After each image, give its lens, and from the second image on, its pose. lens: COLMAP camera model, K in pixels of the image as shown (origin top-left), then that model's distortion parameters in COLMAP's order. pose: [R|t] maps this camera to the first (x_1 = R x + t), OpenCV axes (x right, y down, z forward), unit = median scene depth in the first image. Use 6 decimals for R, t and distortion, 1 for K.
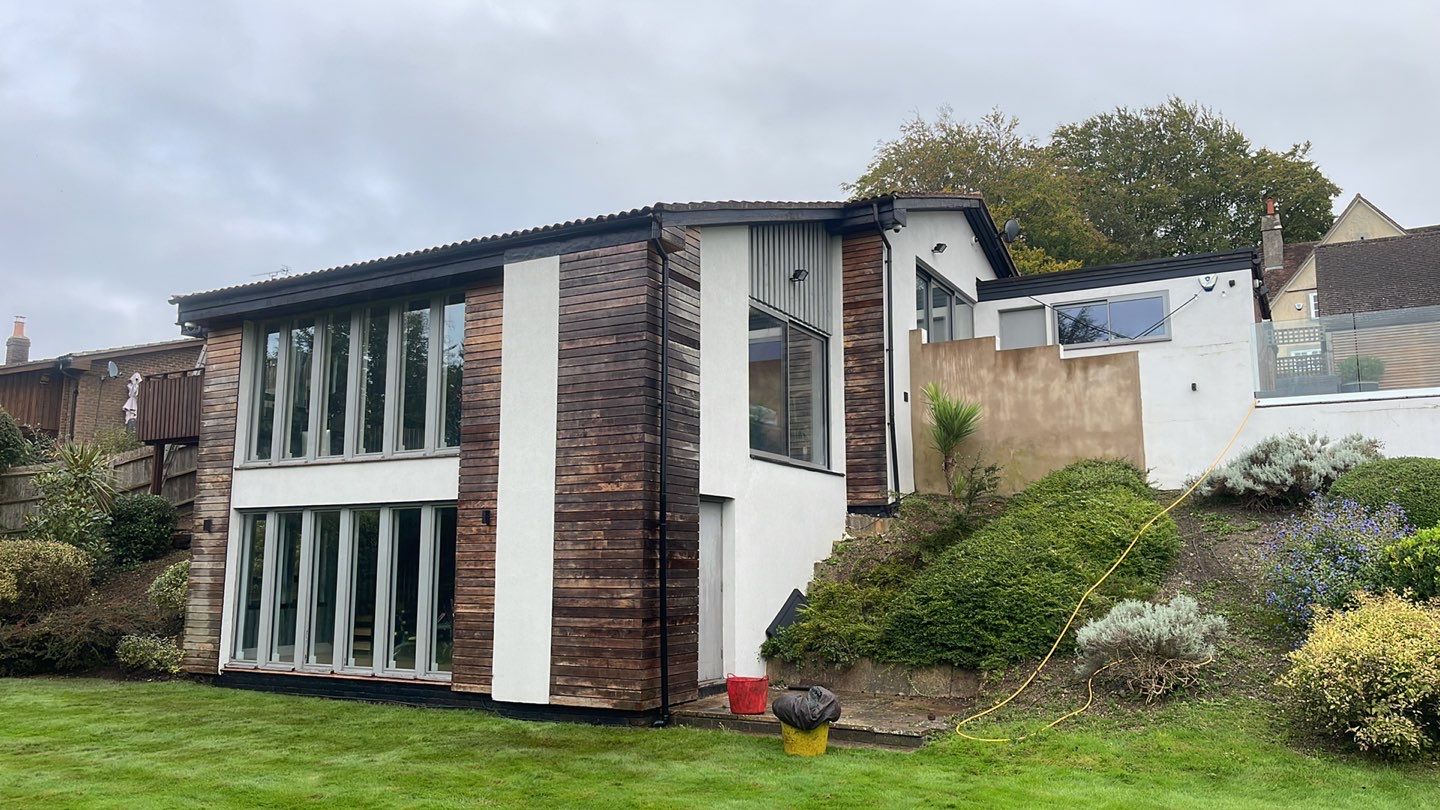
lens RADIAL K [[1097.3, 0, 717.1], [0, 1097.3, 396.4], [0, 0, 1]] dist [0.027772, -0.013183]
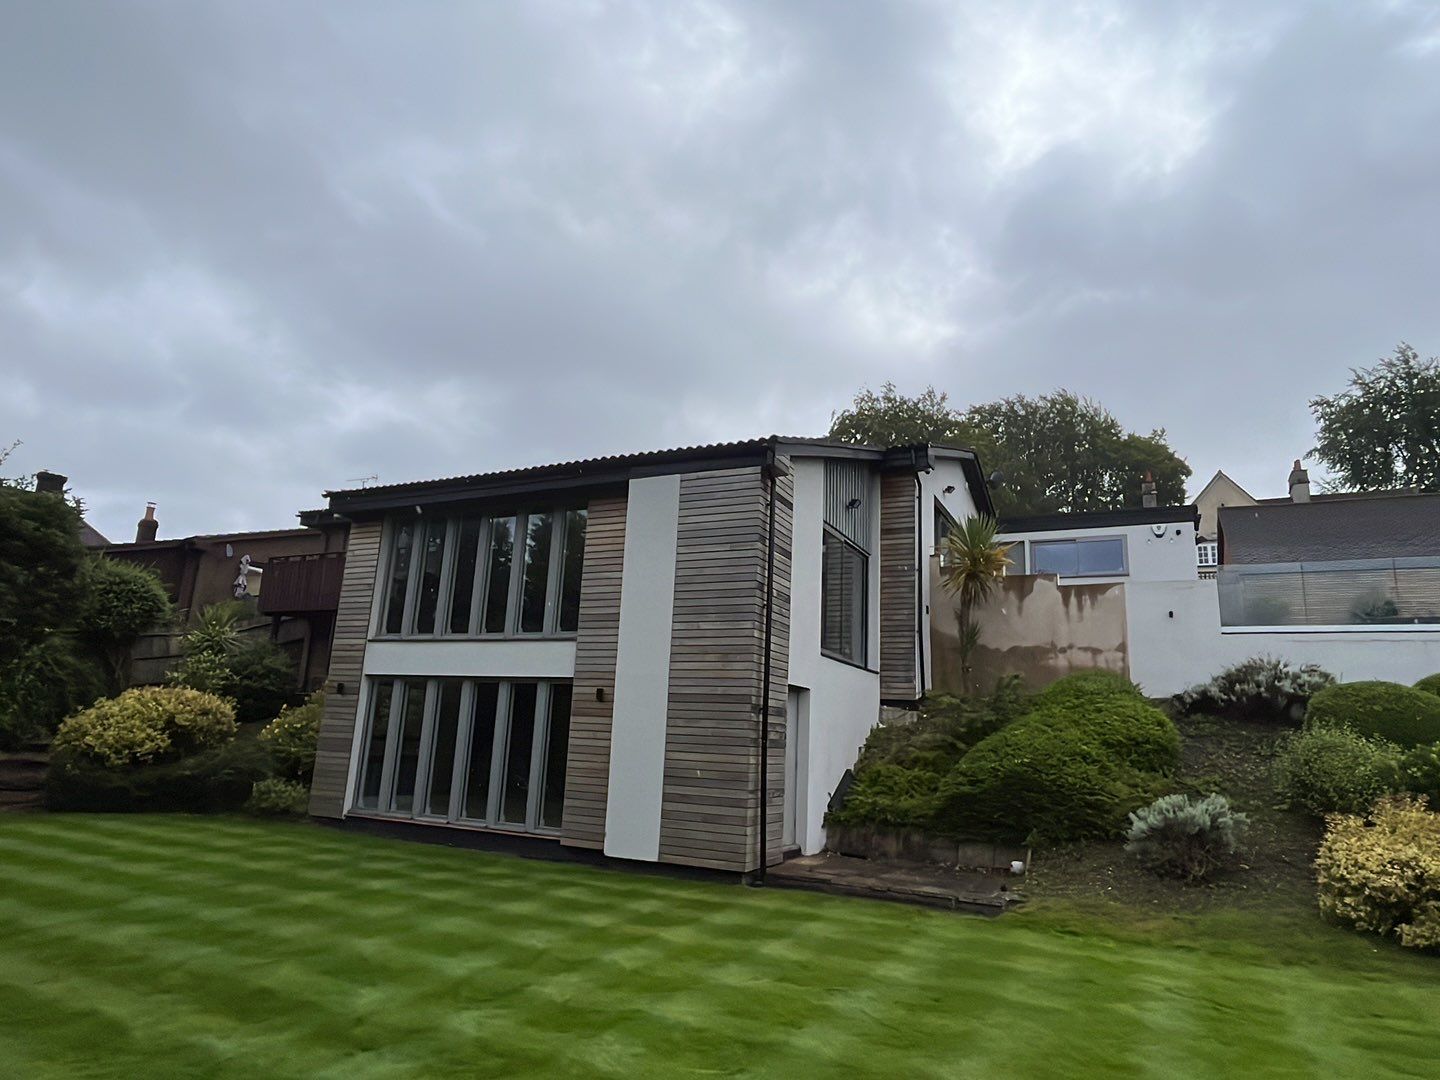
lens RADIAL K [[874.9, 0, 724.2], [0, 874.9, 541.1], [0, 0, 1]] dist [-0.003066, 0.005234]
pose [[0.997259, 0.057614, 0.046431, -0.111990], [-0.054241, 0.996009, -0.070884, 0.006287], [-0.050330, 0.068171, 0.996403, 0.051918]]
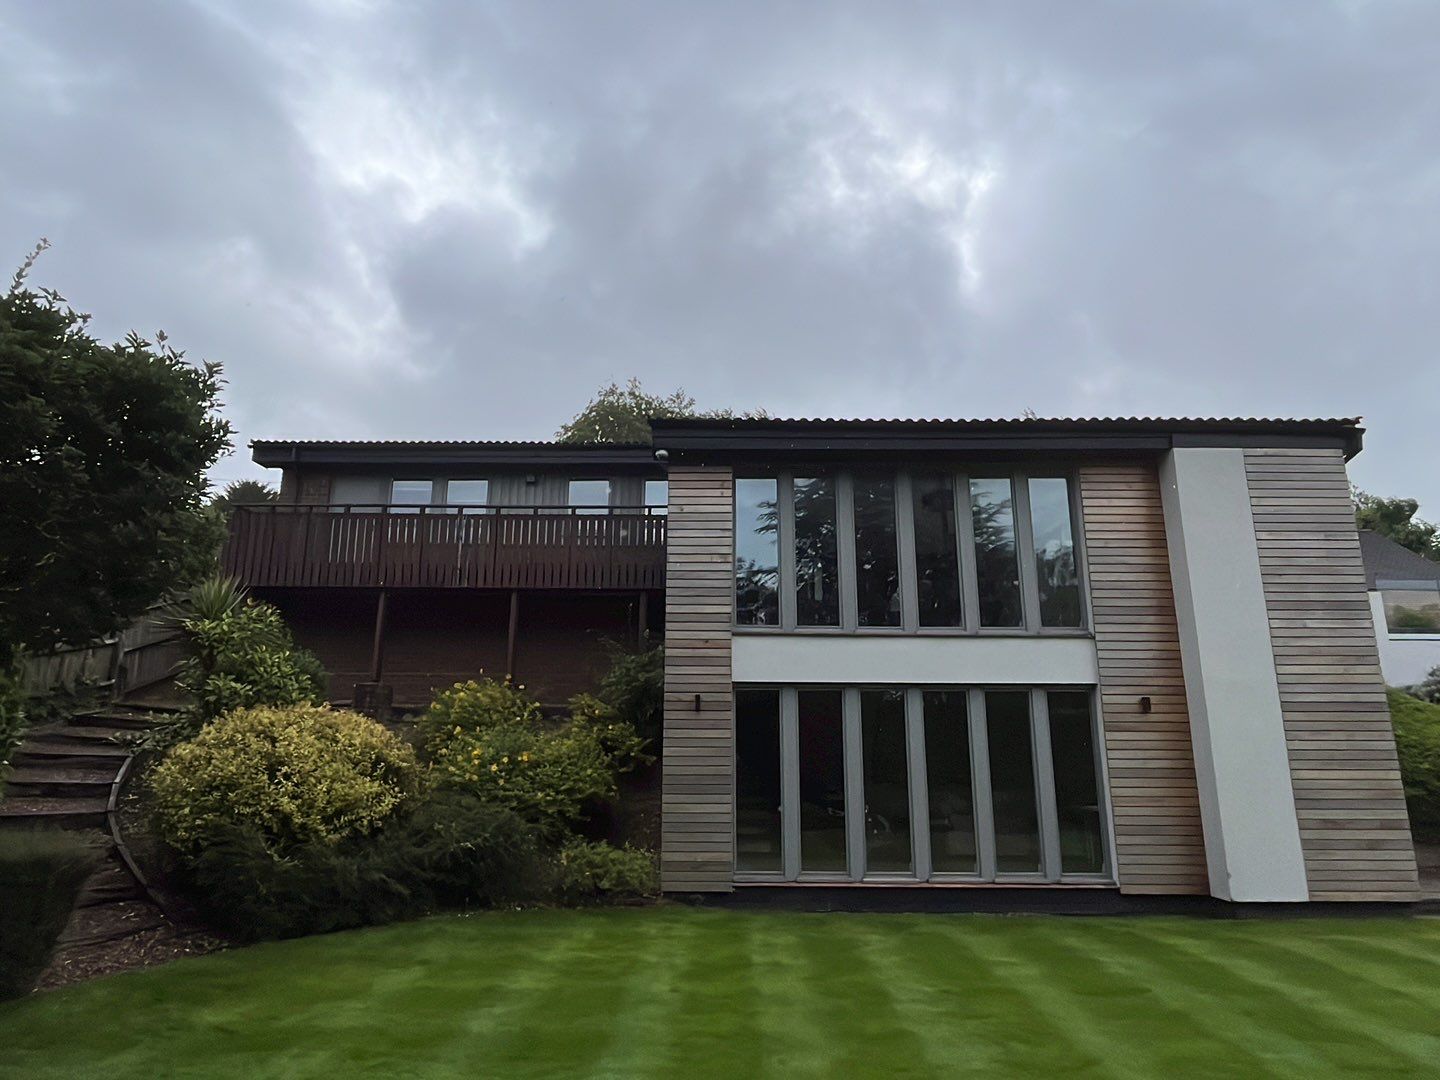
lens RADIAL K [[874.9, 0, 718.8], [0, 874.9, 547.0], [0, 0, 1]] dist [-0.003066, 0.005234]
pose [[0.865062, 0.118126, 0.487560, -0.783733], [-0.079847, 0.991913, -0.098651, 0.067584], [-0.495271, 0.046409, 0.867498, 0.443081]]
